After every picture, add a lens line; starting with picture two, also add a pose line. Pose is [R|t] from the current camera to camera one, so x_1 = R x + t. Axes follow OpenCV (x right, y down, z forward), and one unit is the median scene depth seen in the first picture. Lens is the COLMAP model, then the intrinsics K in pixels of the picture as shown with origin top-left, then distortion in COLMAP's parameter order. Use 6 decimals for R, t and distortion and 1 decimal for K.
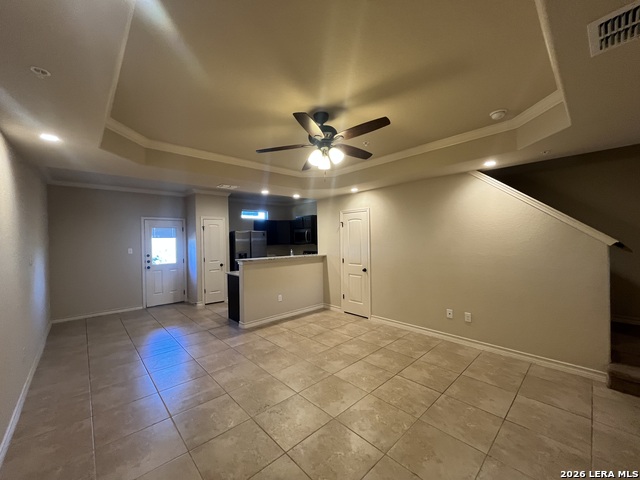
lens RADIAL K [[257.2, 0, 320.0], [0, 257.2, 239.0], [0, 0, 1]] dist [-0.000811, -0.000797]
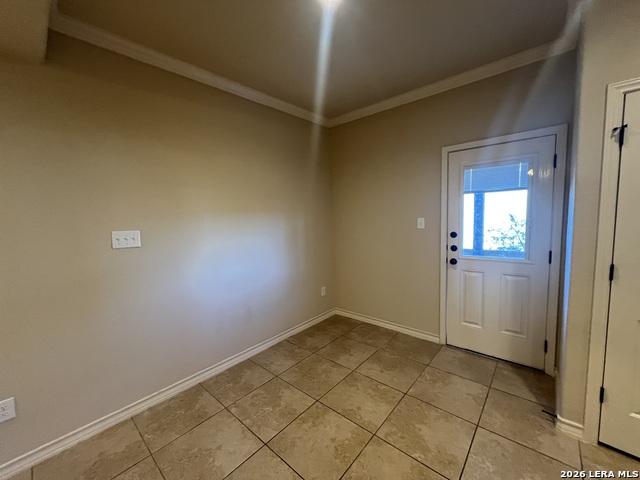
lens RADIAL K [[257.2, 0, 320.7], [0, 257.2, 240.2], [0, 0, 1]] dist [-0.000811, -0.000797]
pose [[0.099025, 0.111432, -0.988826, -0.369895], [0.032566, 0.992815, 0.115143, 0.022788], [0.994552, -0.043604, 0.094685, 1.073590]]
